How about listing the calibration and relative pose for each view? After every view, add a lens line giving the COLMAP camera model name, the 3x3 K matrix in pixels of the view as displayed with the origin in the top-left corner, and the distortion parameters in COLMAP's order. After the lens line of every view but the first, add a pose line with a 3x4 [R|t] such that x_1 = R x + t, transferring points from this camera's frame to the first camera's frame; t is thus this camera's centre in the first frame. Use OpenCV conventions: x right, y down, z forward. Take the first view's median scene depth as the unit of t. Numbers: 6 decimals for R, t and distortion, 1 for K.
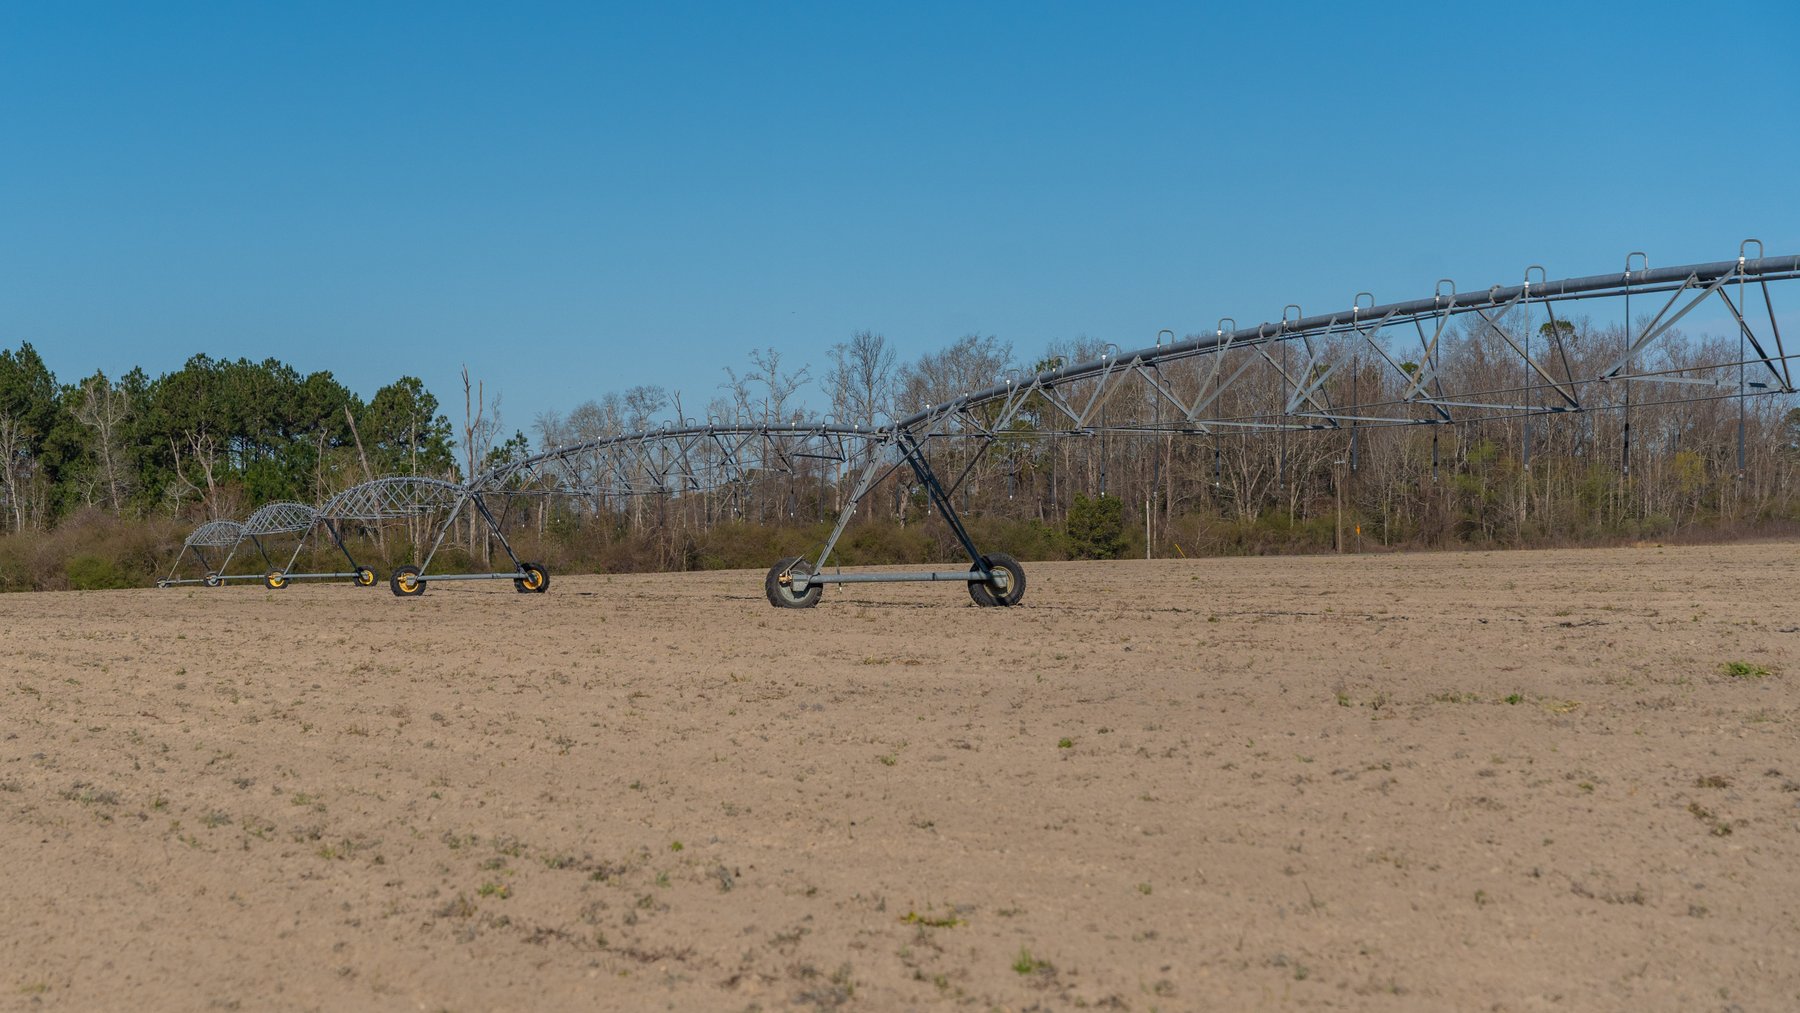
lens RADIAL K [[3752.6, 0, 820.2], [0, 3752.6, 469.8], [0, 0, 1]] dist [0.058223, 0.000000]
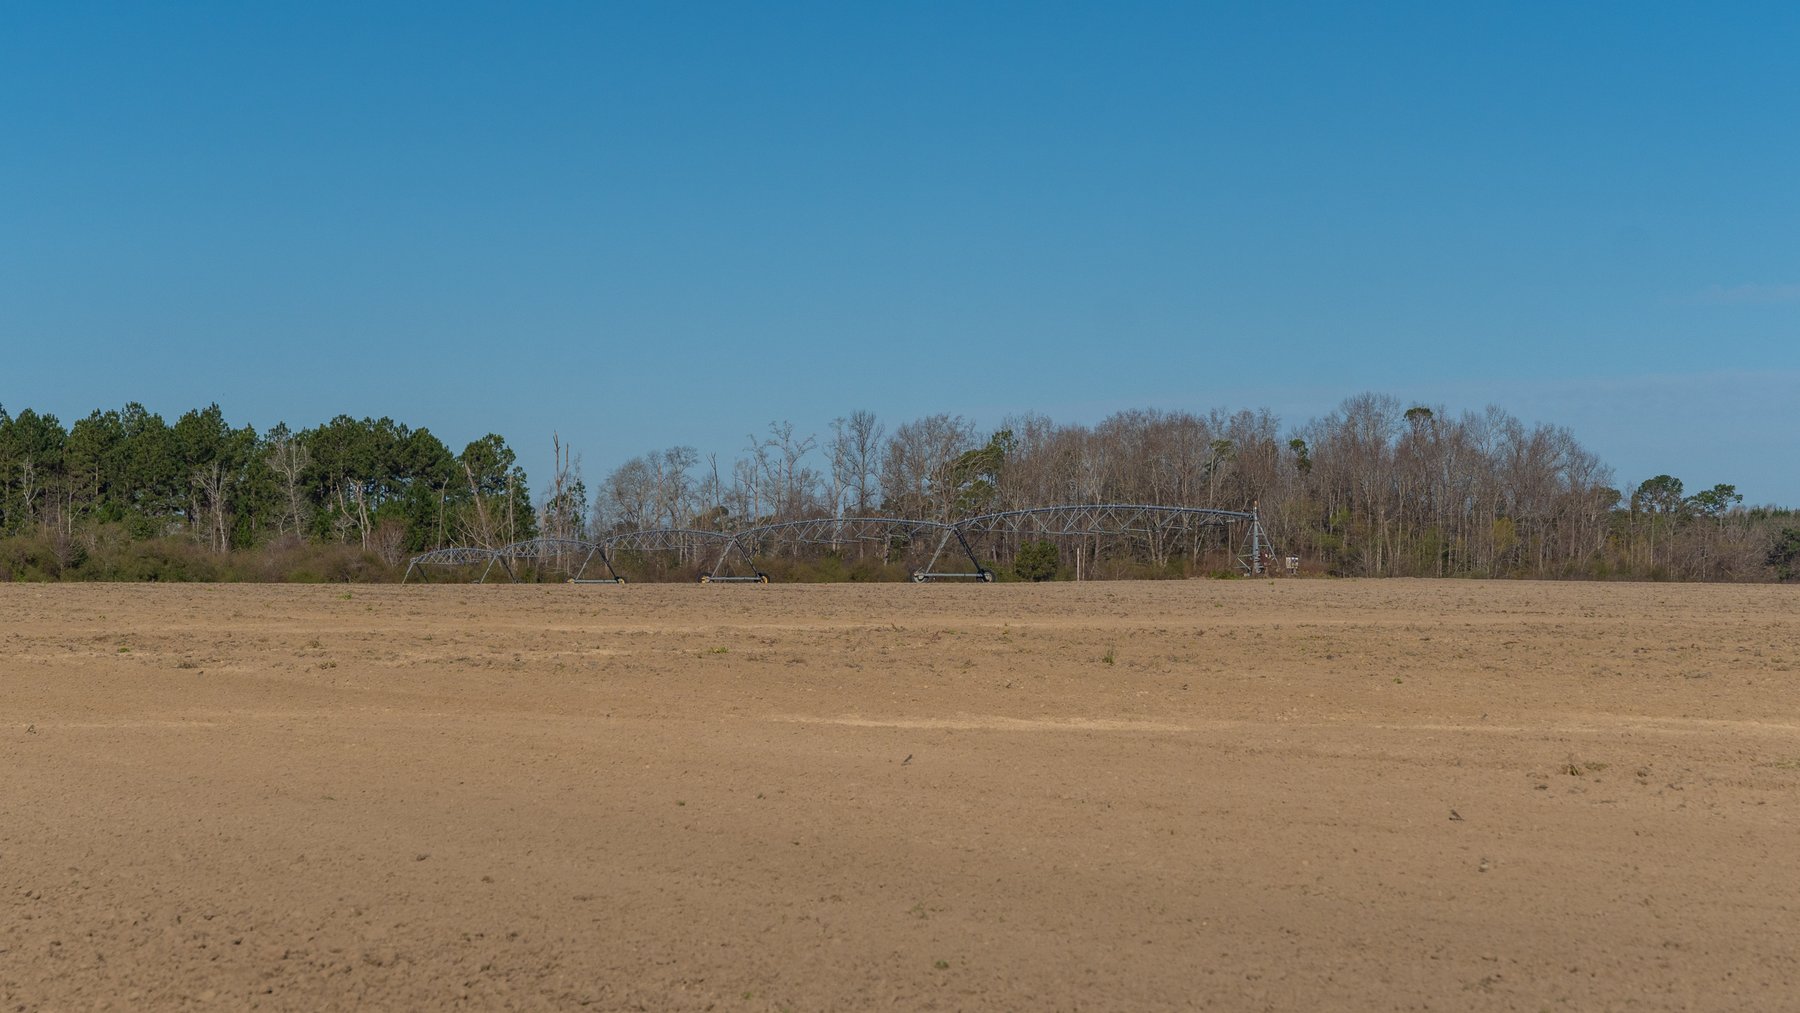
lens RADIAL K [[3752.6, 0, 901.3], [0, 3752.6, 506.7], [0, 0, 1]] dist [0.058223, 0.000000]
pose [[0.999129, 0.024007, 0.034144, -0.016405], [-0.023990, 0.999712, -0.000922, -0.002942], [-0.034156, 0.000102, 0.999417, -0.266421]]
